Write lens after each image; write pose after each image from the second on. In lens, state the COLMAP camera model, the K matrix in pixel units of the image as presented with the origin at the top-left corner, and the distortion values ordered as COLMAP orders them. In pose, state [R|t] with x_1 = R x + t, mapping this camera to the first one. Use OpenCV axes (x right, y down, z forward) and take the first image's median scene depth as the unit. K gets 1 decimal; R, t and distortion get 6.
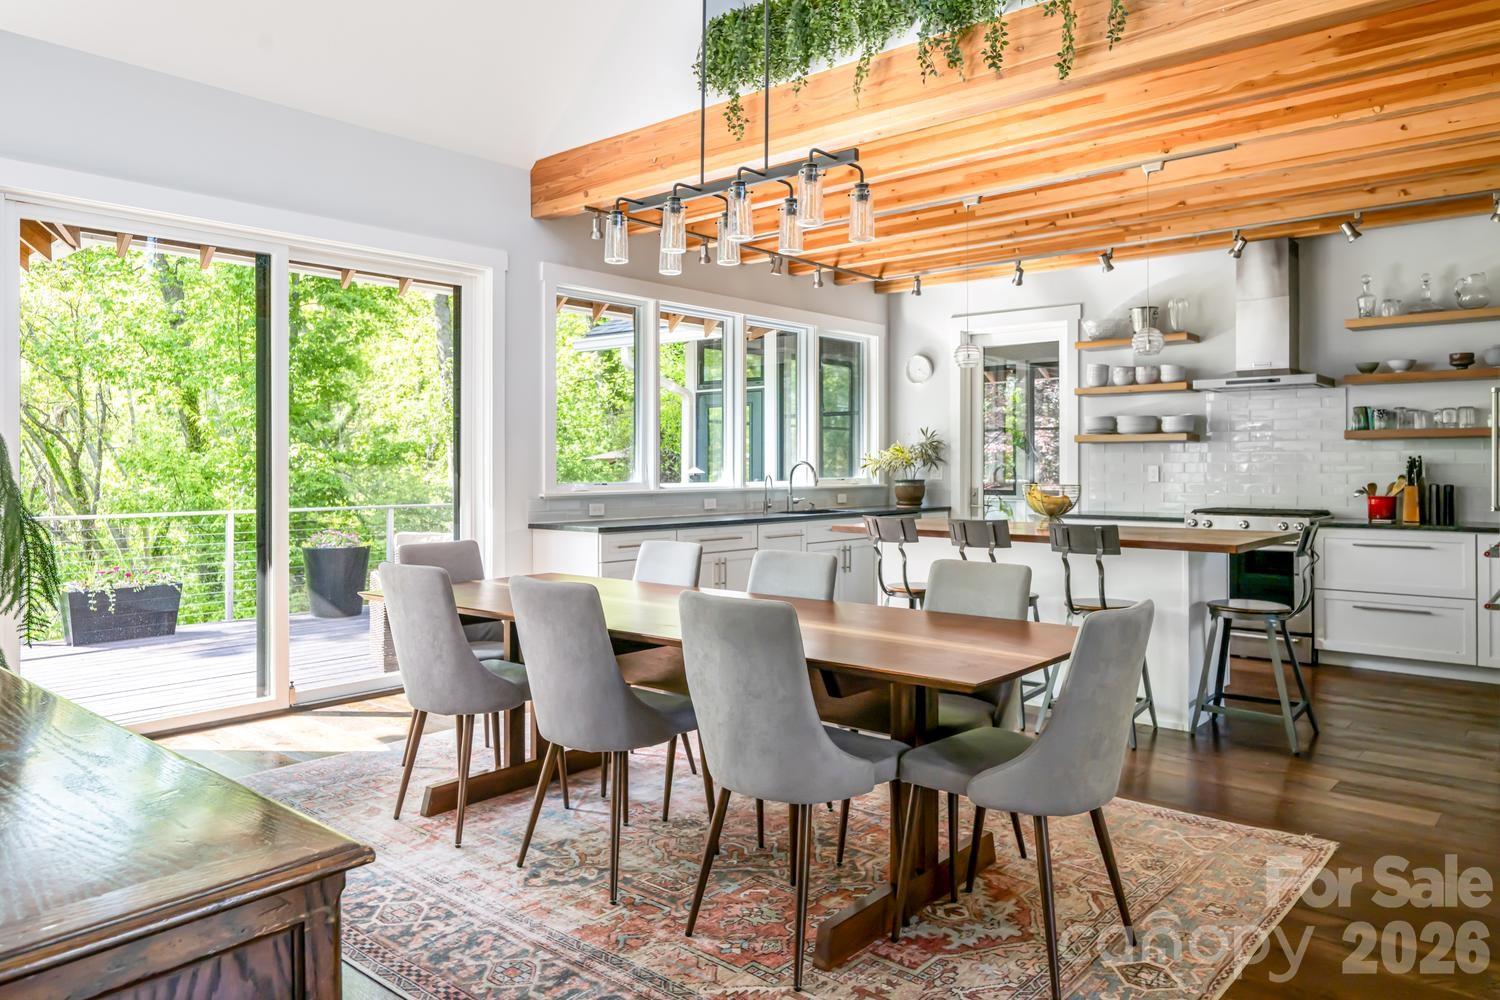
lens RADIAL K [[1018.2, 0, 749.9], [0, 1018.2, 458.6], [0, 0, 1]] dist [-0.000183, 0.001488]
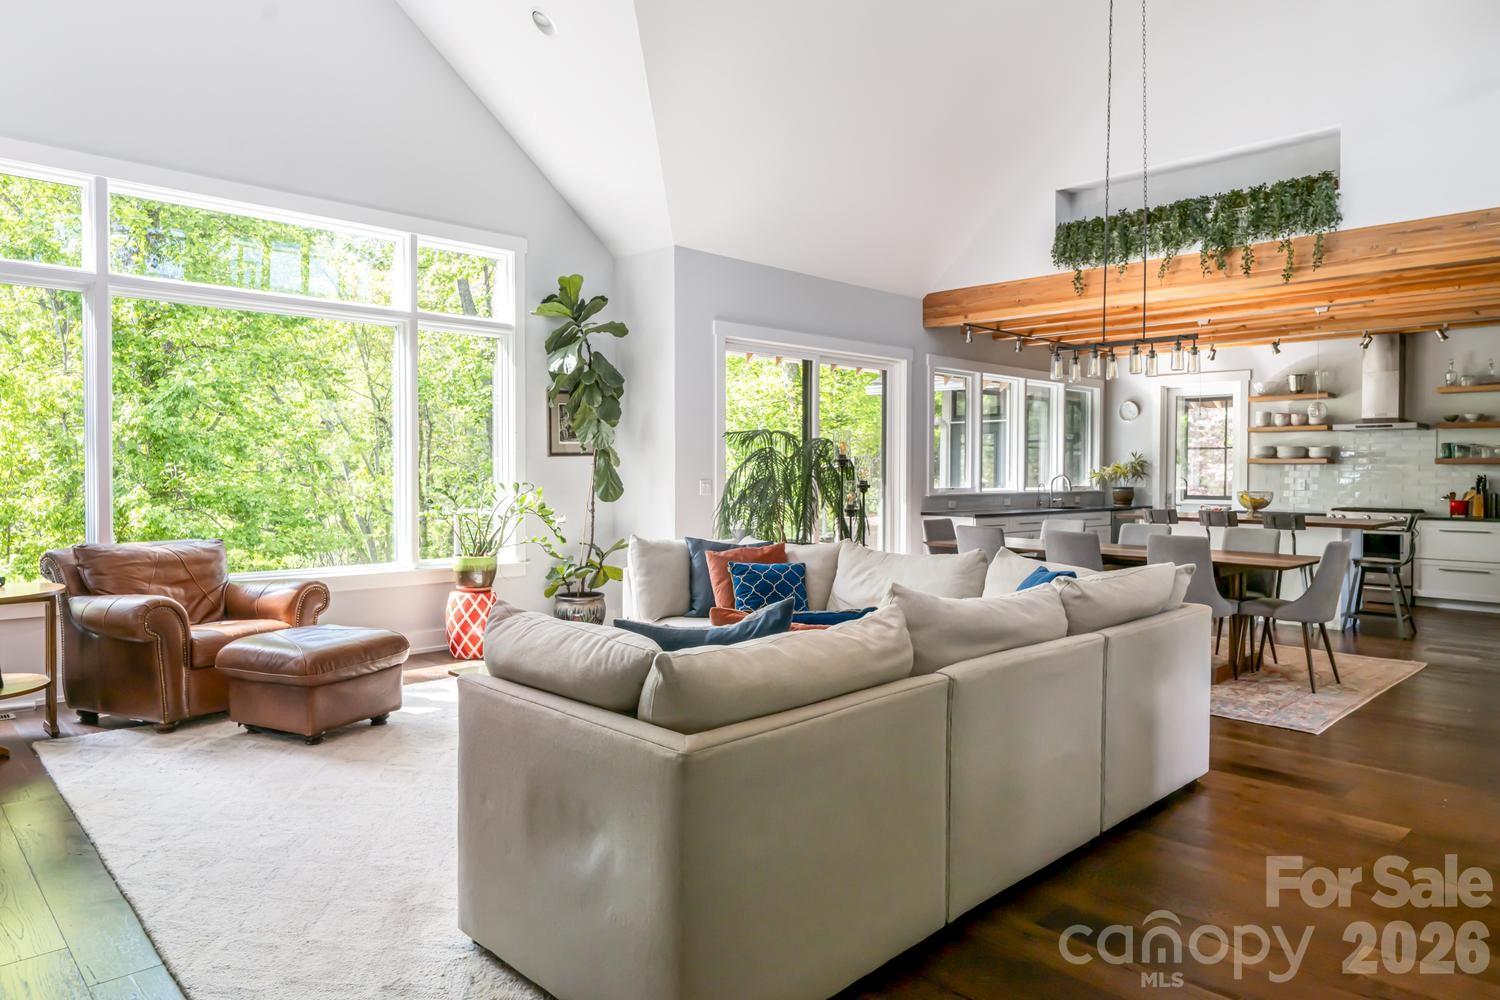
lens RADIAL K [[946.7, 0, 782.3], [0, 946.7, 479.6], [0, 0, 1]] dist [-0.000867, 0.000291]
pose [[0.997108, 0.007514, -0.075629, -0.305083], [-0.006360, 0.999860, 0.015485, -0.011010], [0.075735, -0.014959, 0.997016, -0.524801]]
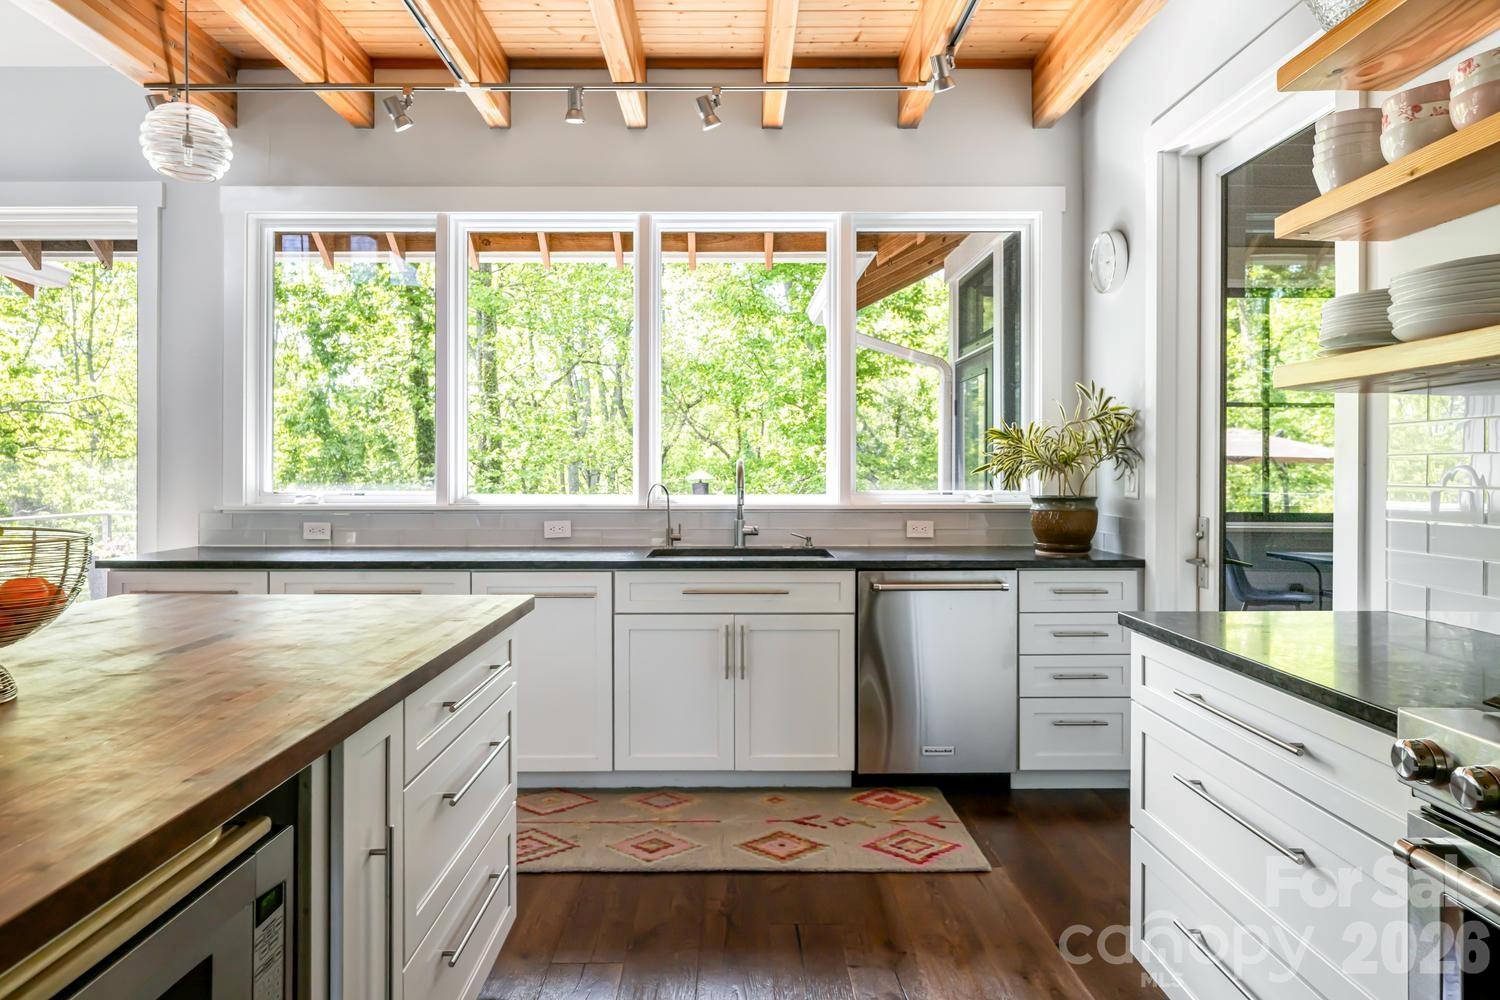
lens RADIAL K [[865.4, 0, 746.1], [0, 865.4, 469.8], [0, 0, 1]] dist [-0.003314, -0.000658]
pose [[0.661607, -0.001670, -0.749849, 0.483067], [0.005357, 0.999983, 0.002499, 0.008459], [0.749832, -0.005670, 0.661604, 0.828763]]
